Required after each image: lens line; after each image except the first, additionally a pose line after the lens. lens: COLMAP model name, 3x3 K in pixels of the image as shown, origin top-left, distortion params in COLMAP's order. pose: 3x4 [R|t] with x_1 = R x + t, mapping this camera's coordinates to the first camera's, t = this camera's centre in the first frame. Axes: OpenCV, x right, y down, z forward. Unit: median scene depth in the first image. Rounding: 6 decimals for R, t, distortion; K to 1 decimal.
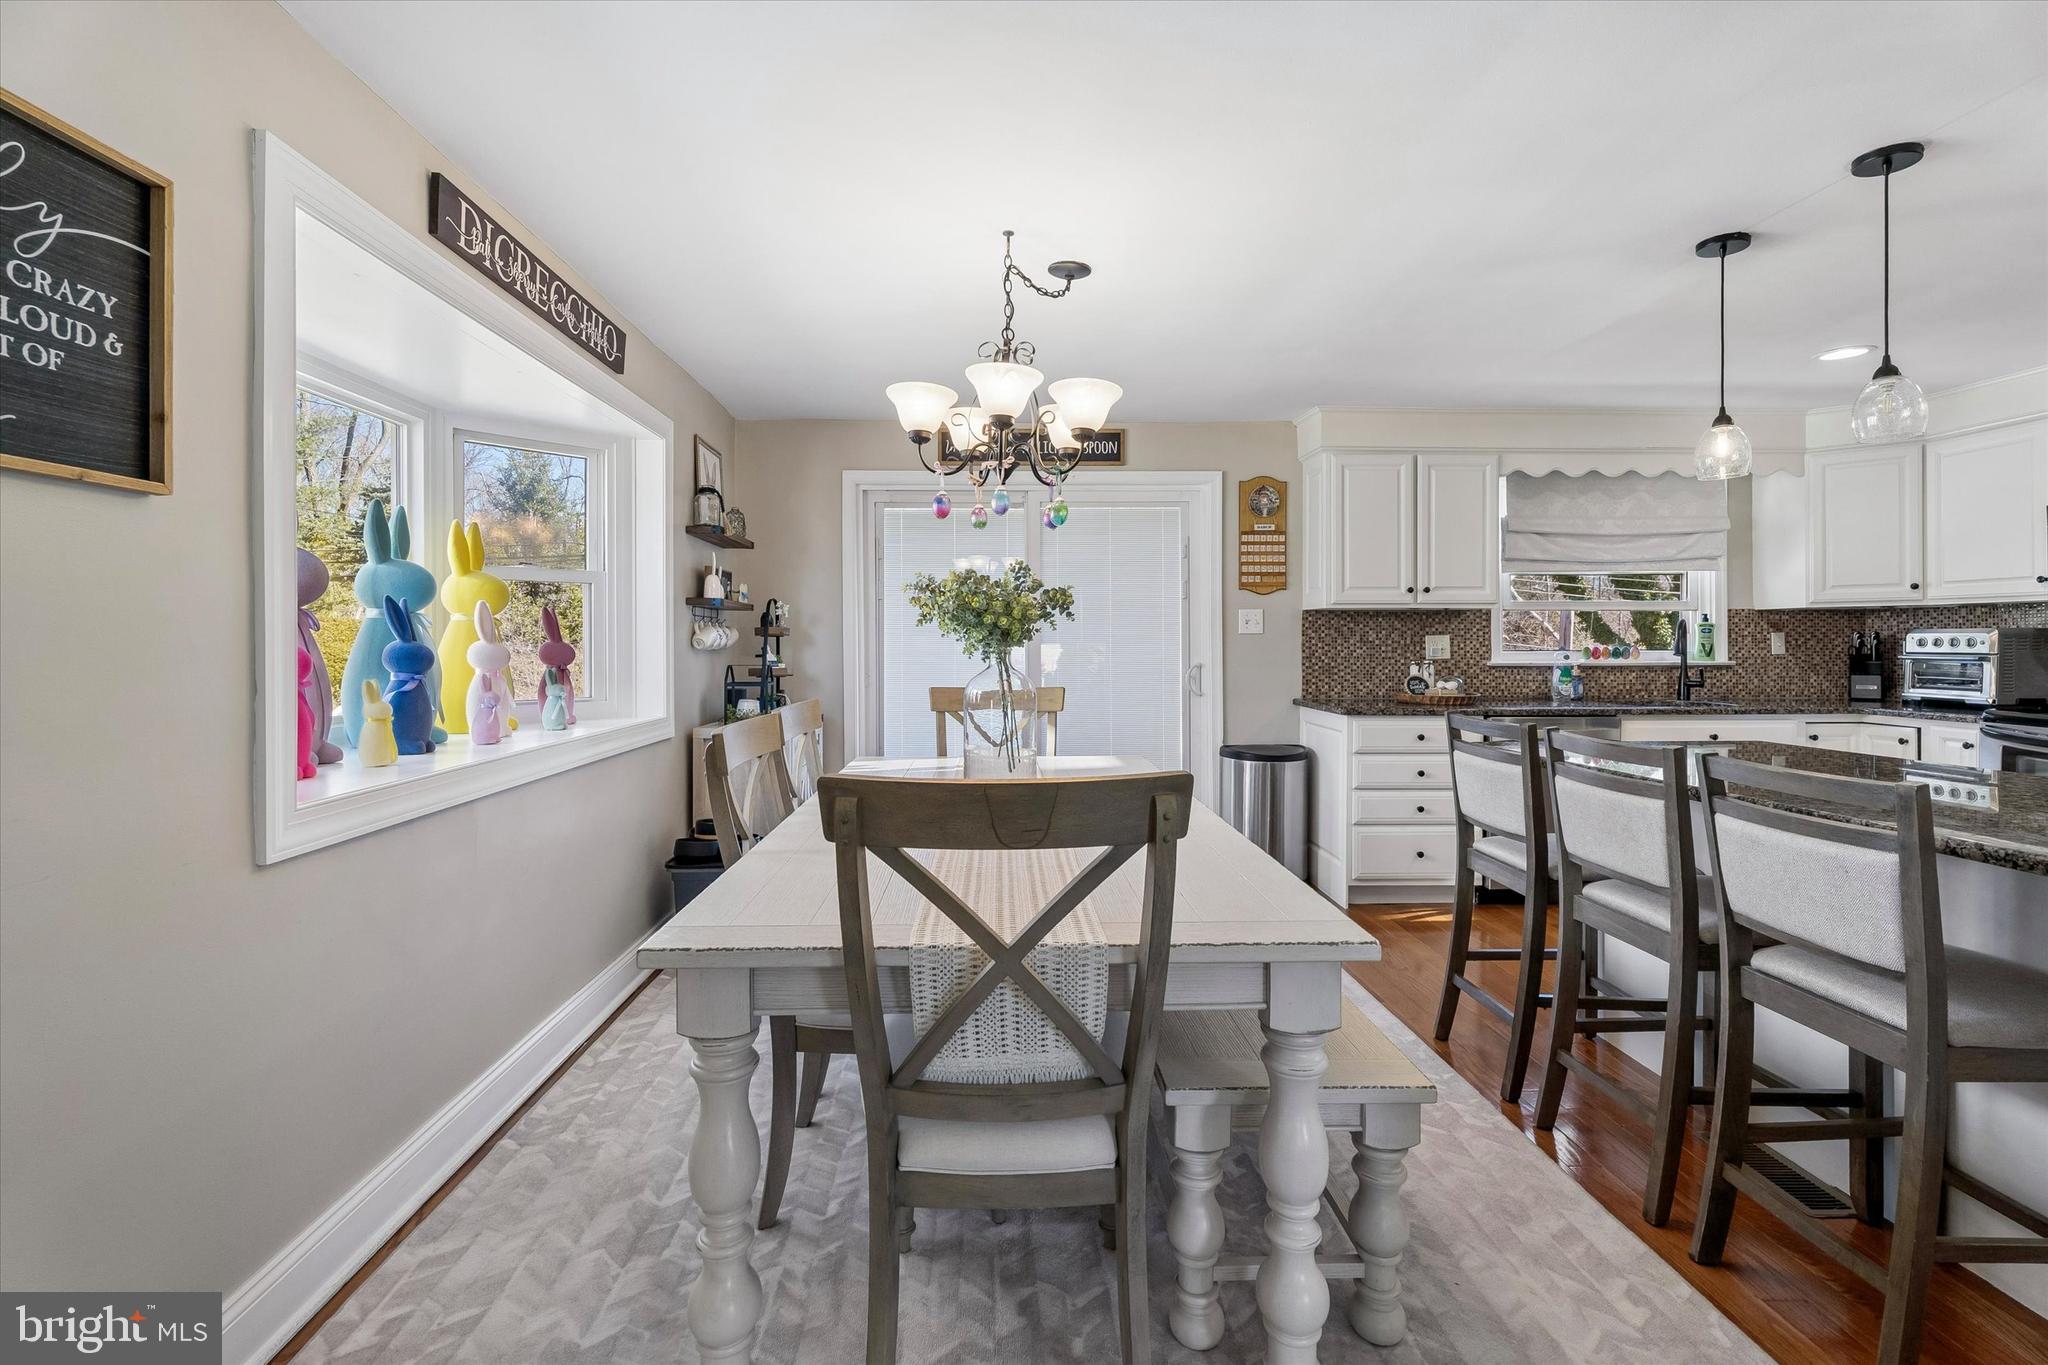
lens RADIAL K [[925.5, 0, 1009.5], [0, 925.5, 640.7], [0, 0, 1]] dist [0.003137, 0.000162]
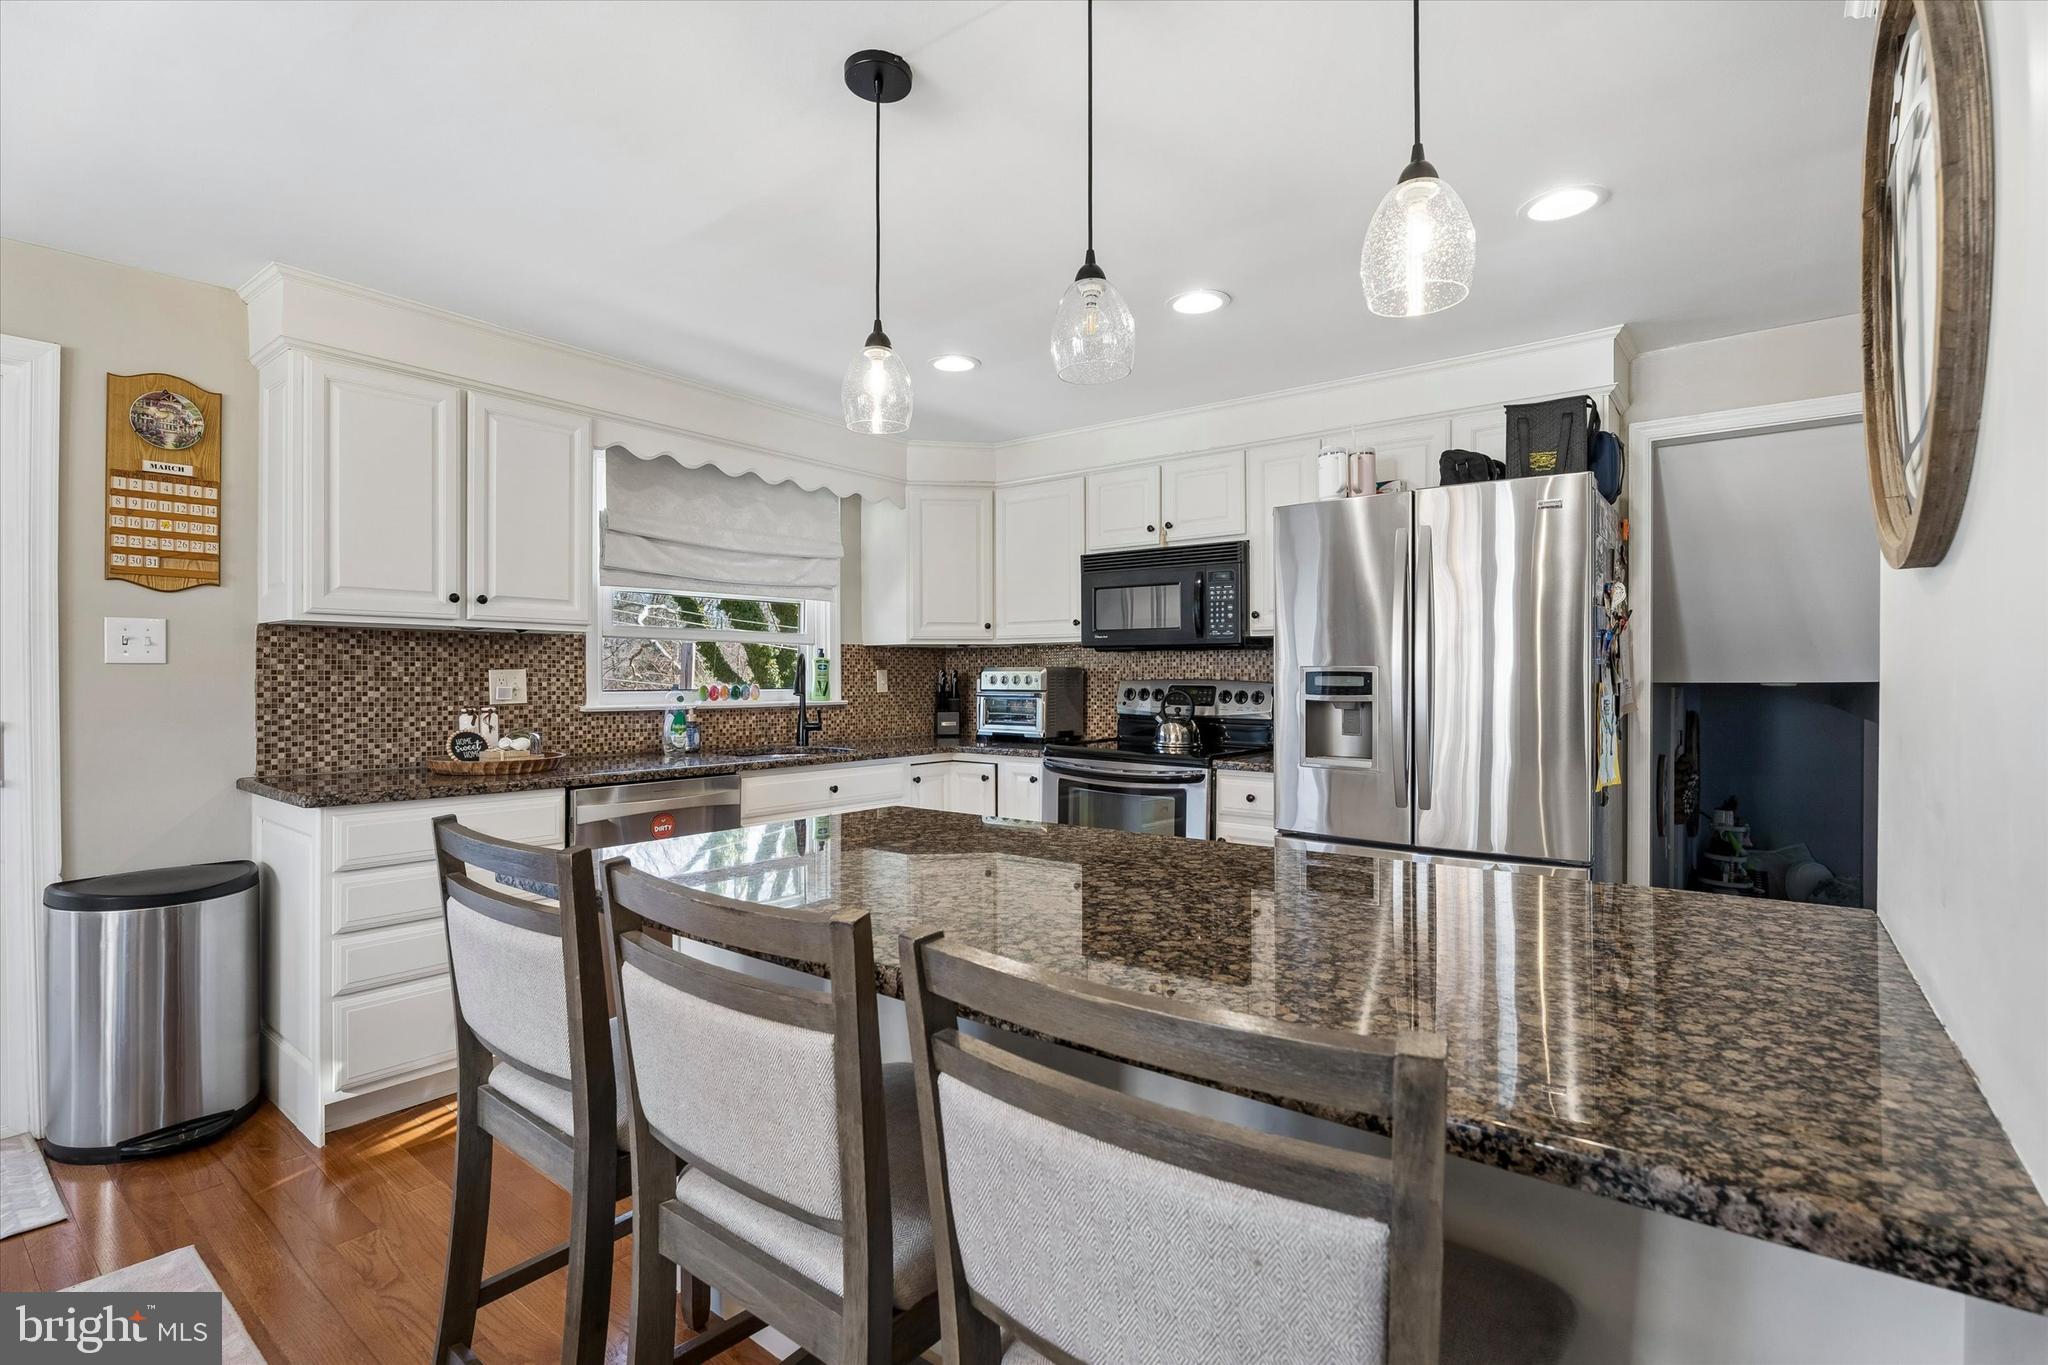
lens RADIAL K [[927.0, 0, 1029.3], [0, 927.0, 681.6], [0, 0, 1]] dist [0.000082, -0.000046]
pose [[0.631812, -0.000976, 0.775121, 0.178792], [-0.000439, 0.999999, 0.001618, 0.001774], [-0.775121, -0.001362, 0.631811, 0.273881]]
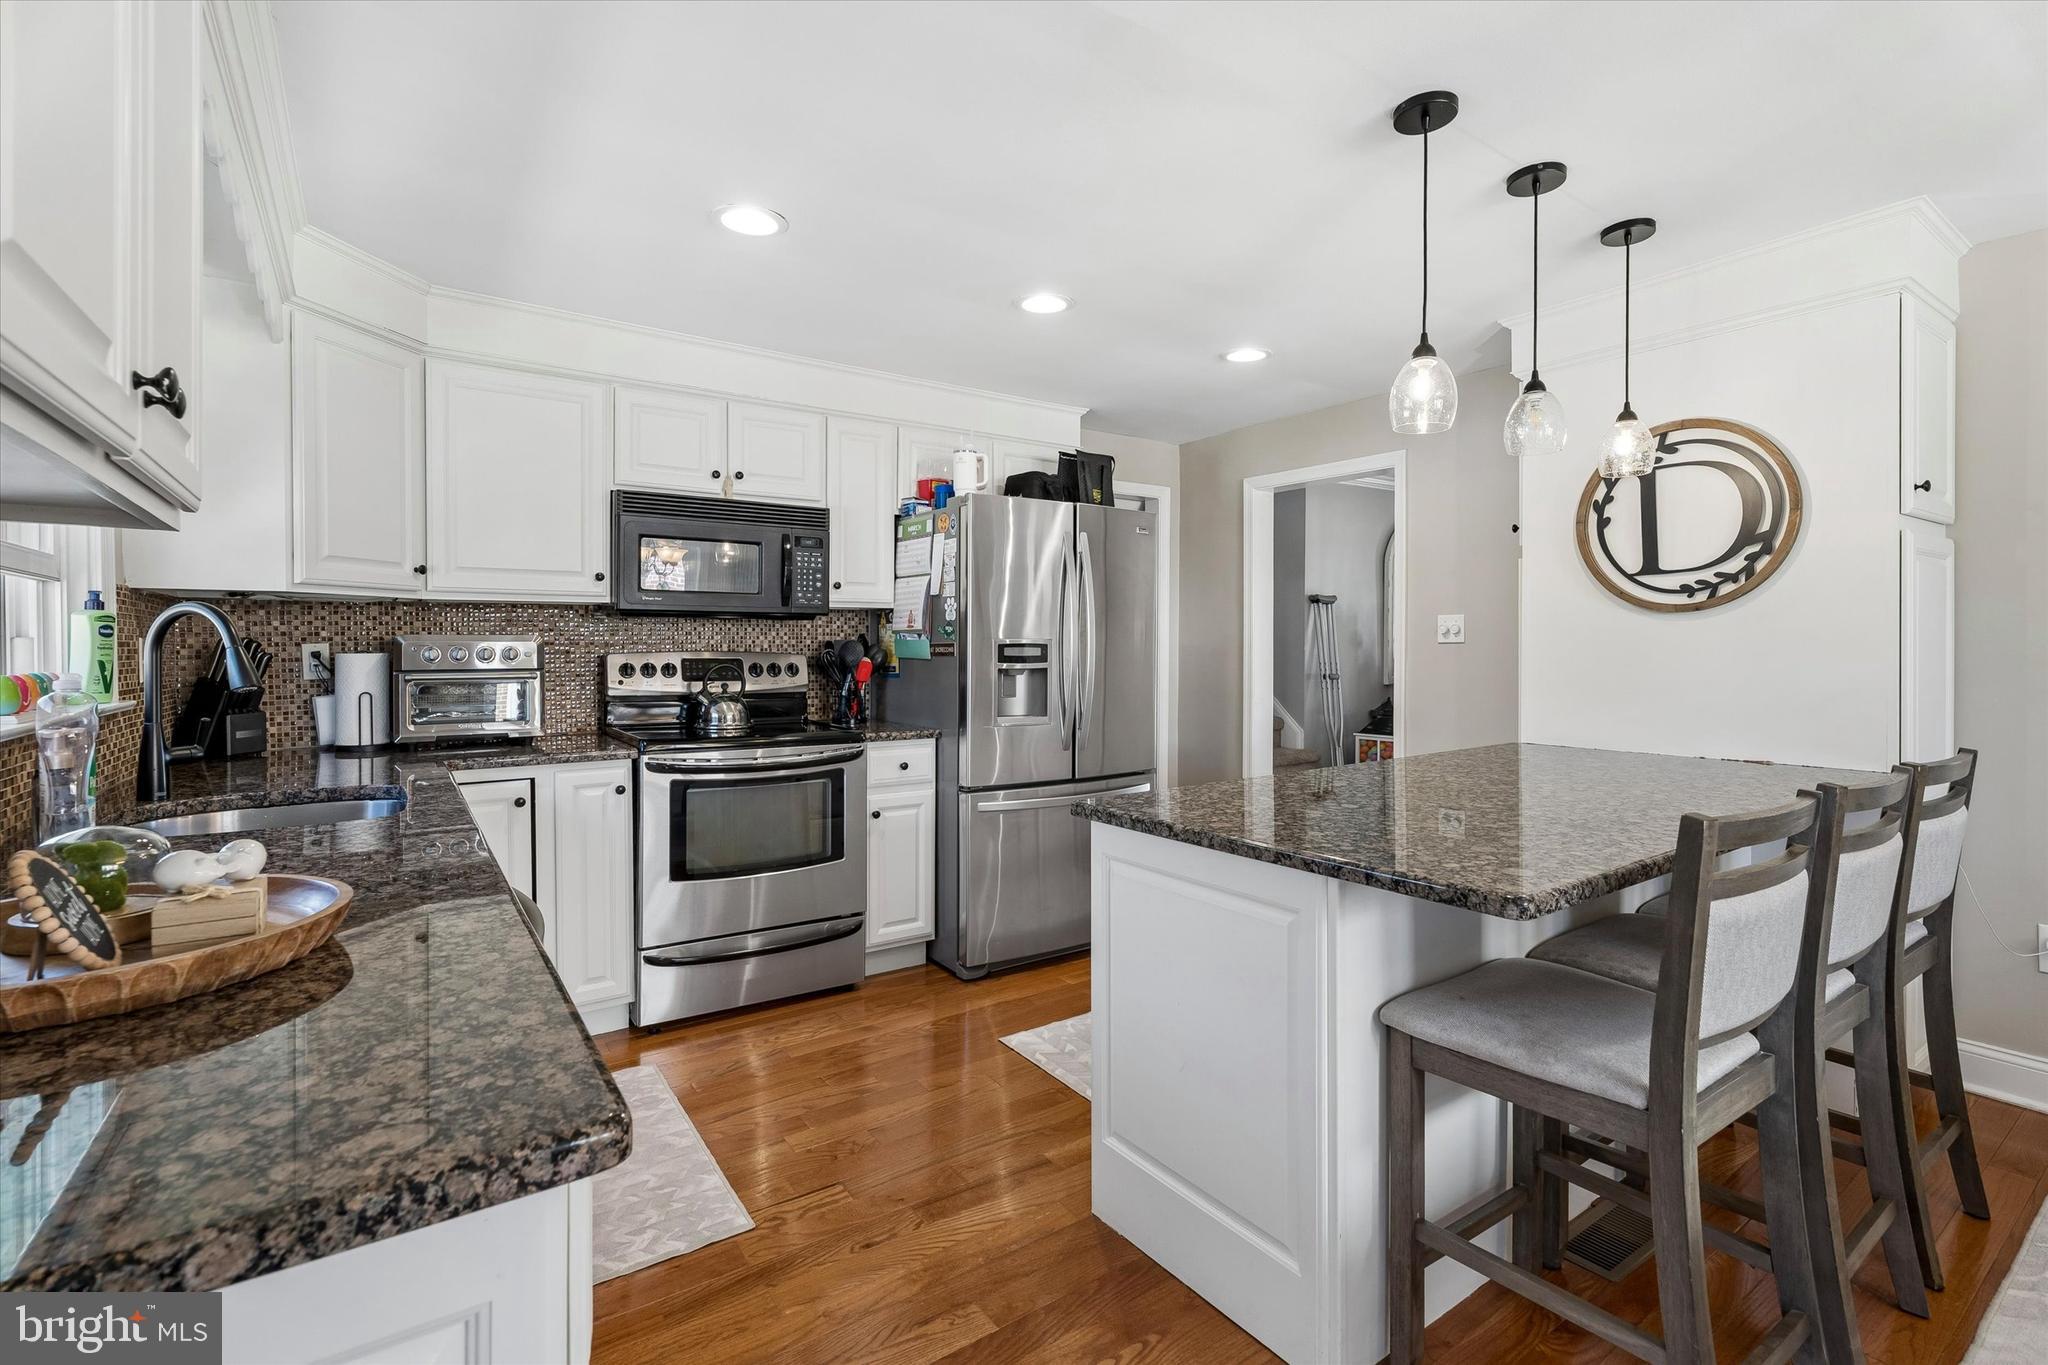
lens RADIAL K [[925.5, 0, 1009.5], [0, 925.5, 640.7], [0, 0, 1]] dist [0.003137, 0.000162]
pose [[-0.538182, 0.009180, 0.842779, 0.177480], [0.005407, 0.999958, -0.007439, -0.000697], [-0.842811, 0.000553, -0.538209, 0.886753]]
